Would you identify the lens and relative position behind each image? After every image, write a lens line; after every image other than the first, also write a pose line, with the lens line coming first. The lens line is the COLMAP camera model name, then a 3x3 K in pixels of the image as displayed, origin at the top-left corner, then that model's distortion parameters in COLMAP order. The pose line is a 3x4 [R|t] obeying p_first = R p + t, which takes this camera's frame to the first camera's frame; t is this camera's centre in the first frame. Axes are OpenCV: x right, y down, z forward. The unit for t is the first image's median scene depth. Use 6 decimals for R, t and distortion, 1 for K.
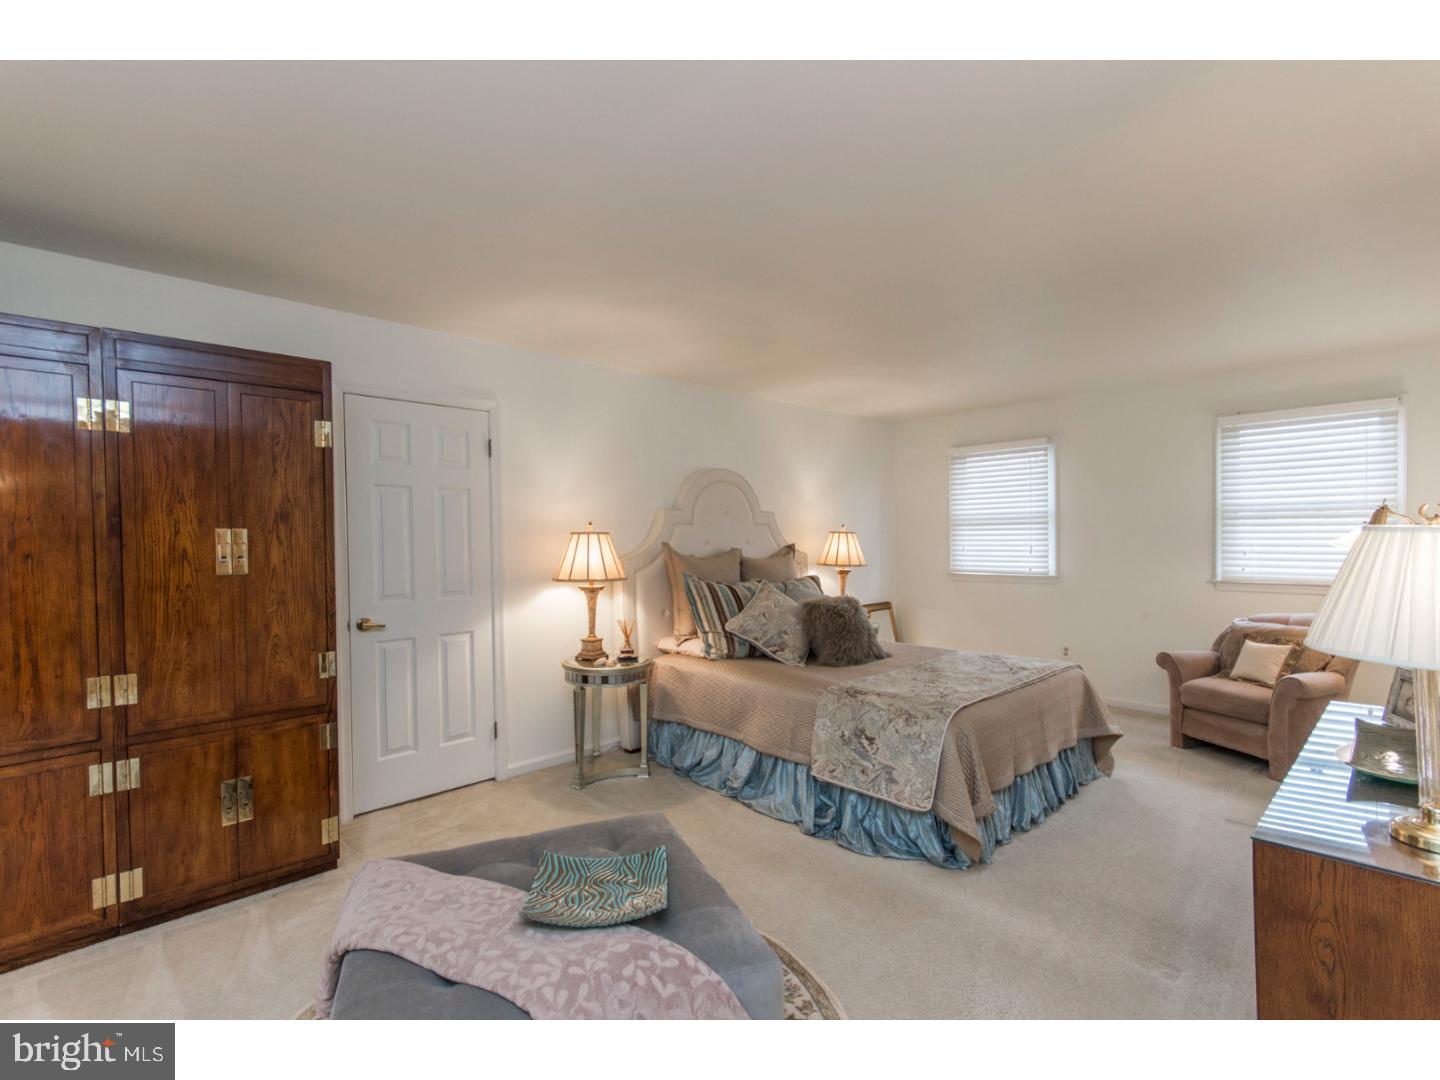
lens RADIAL K [[677.0, 0, 720.0], [0, 677.0, 540.0], [0, 0, 1]] dist [0.001132, 0.000333]
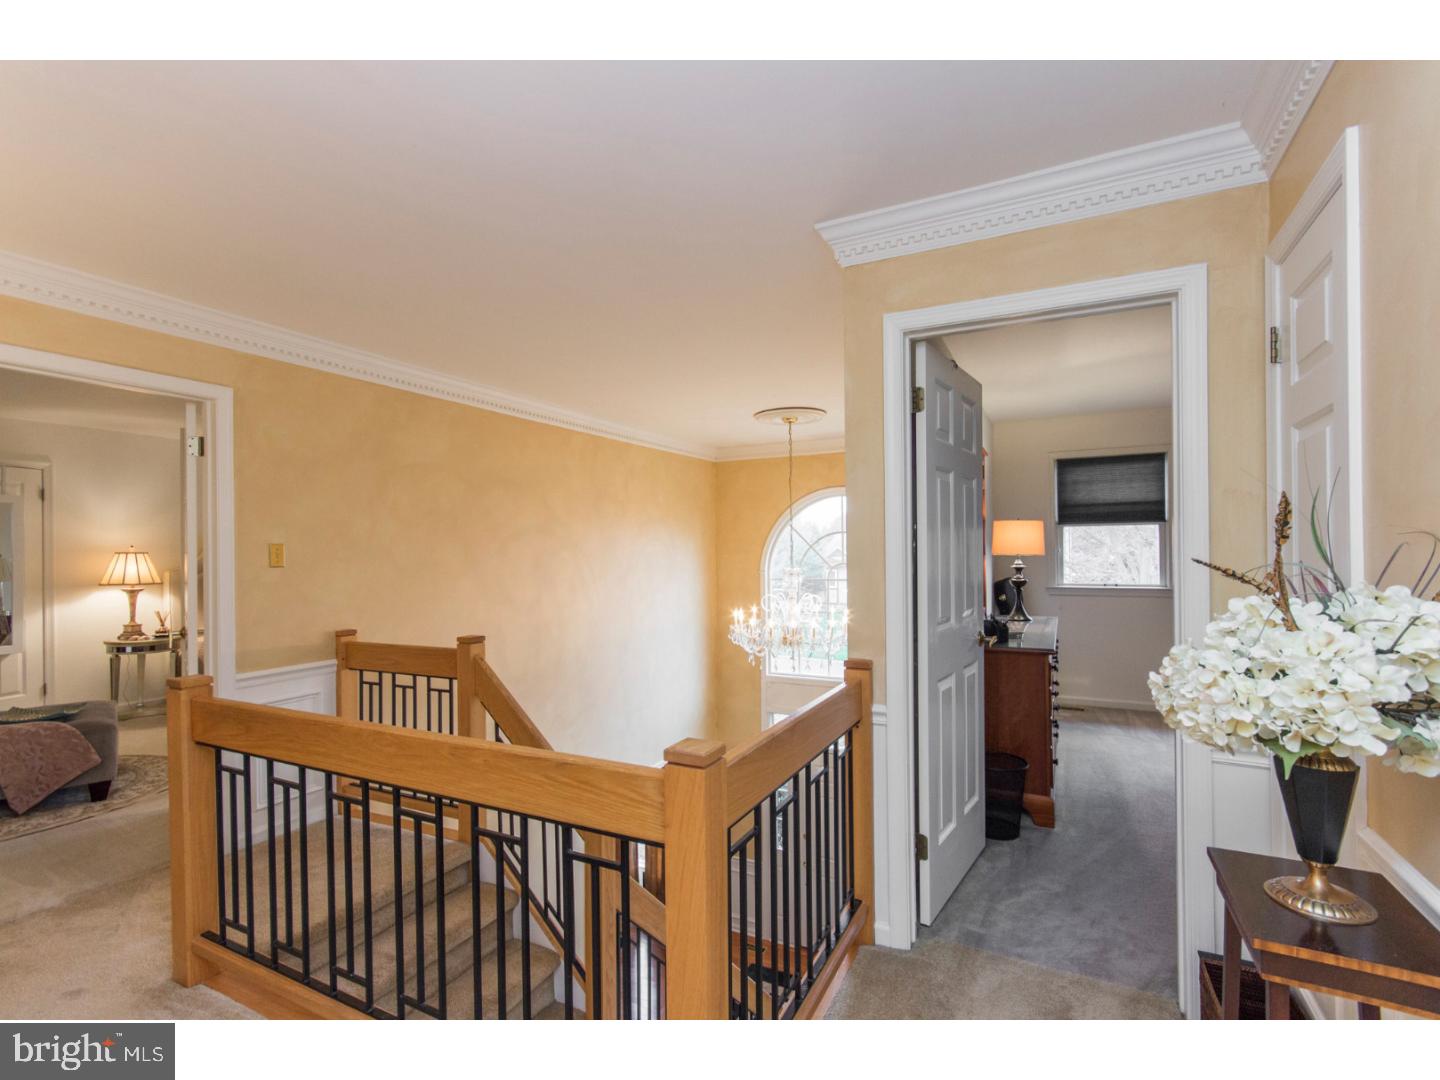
lens RADIAL K [[677.0, 0, 720.0], [0, 677.0, 540.0], [0, 0, 1]] dist [0.001132, 0.000333]
pose [[0.946740, 0.004649, 0.321965, 0.552694], [0.005603, 0.999507, -0.030906, 0.015282], [-0.321949, 0.031064, 0.946247, -0.824532]]
